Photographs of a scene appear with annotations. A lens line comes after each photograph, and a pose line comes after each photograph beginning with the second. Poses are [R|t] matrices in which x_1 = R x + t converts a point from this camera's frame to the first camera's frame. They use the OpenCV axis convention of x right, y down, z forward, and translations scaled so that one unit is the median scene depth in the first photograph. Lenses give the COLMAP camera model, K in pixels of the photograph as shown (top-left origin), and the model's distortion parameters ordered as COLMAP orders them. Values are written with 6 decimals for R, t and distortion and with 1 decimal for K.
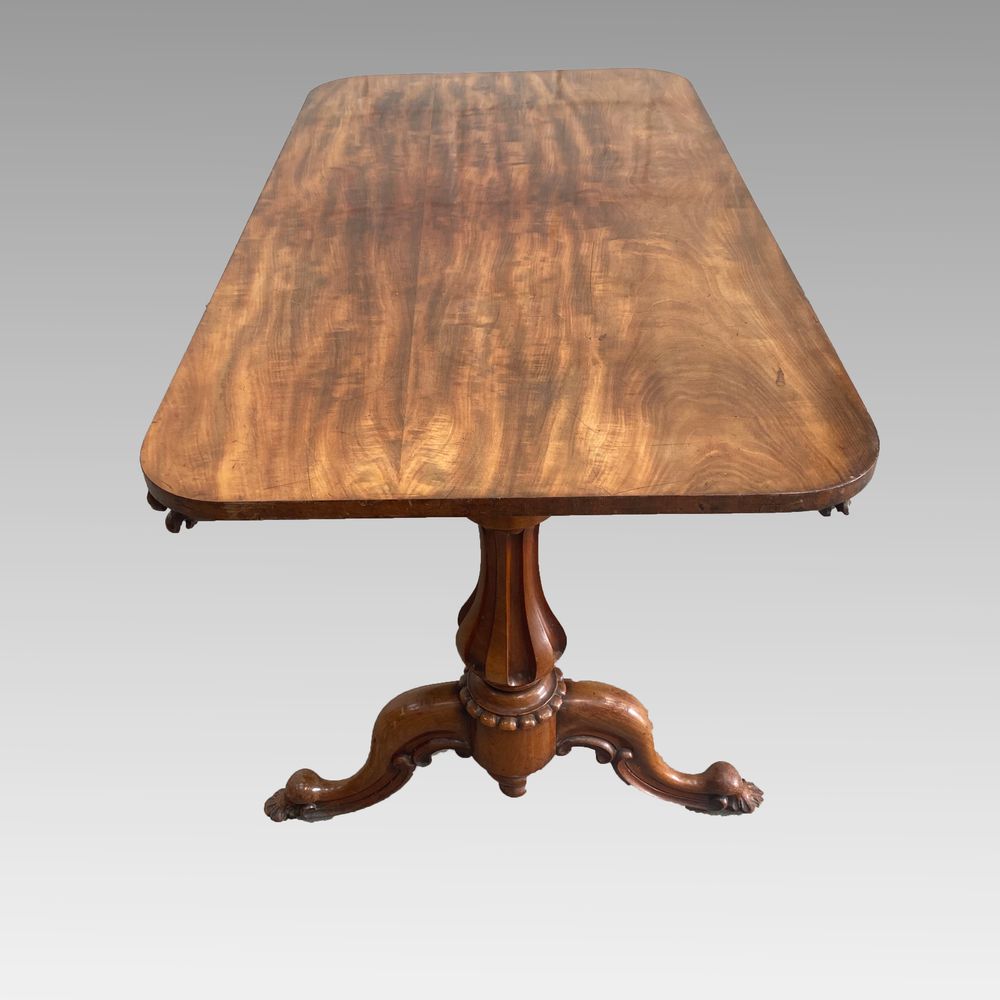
lens RADIAL K [[1011.5, 0, 495.6], [0, 1011.5, 496.2], [0, 0, 1]] dist [0.064933, 0.000000]
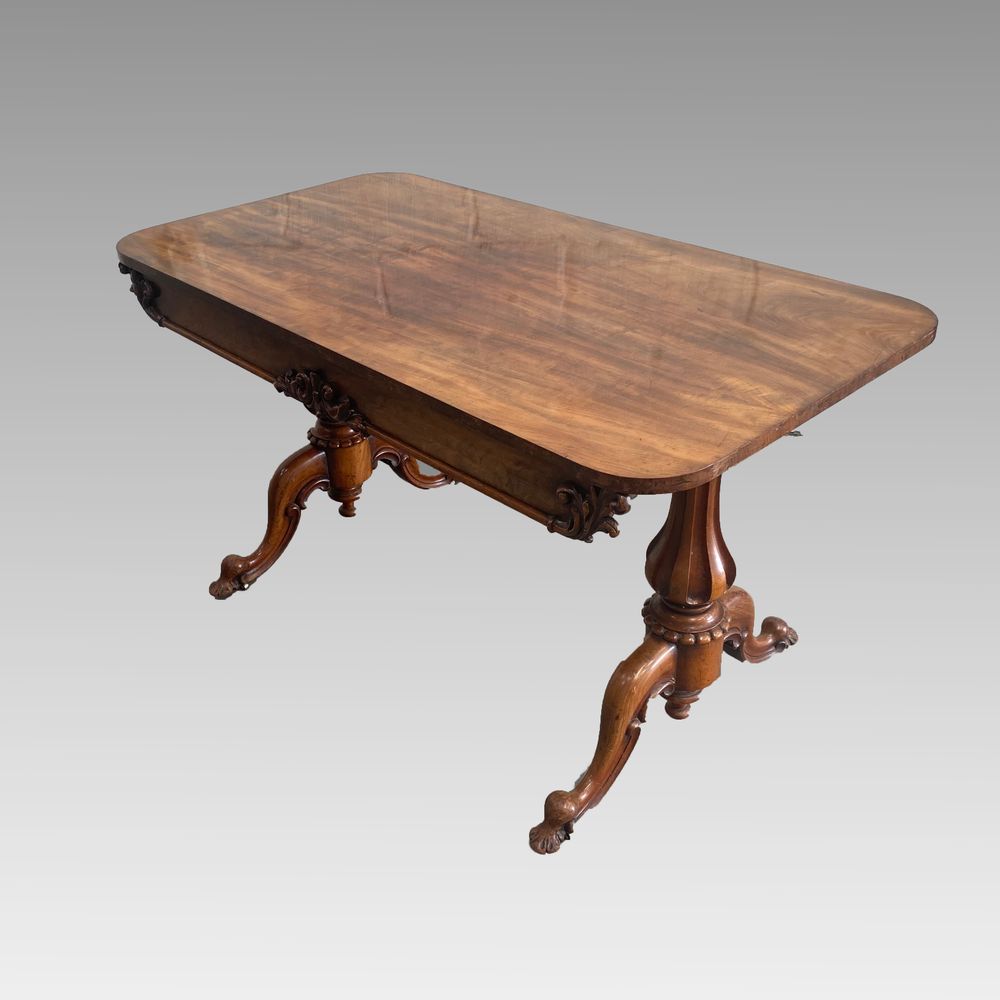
lens RADIAL K [[1011.5, 0, 497.2], [0, 1011.5, 499.0], [0, 0, 1]] dist [0.064933, 0.000000]
pose [[0.715347, -0.368063, 0.593977, -0.838934], [0.437725, 0.898619, 0.029670, -0.075166], [-0.544679, 0.238774, 0.803935, 0.095053]]
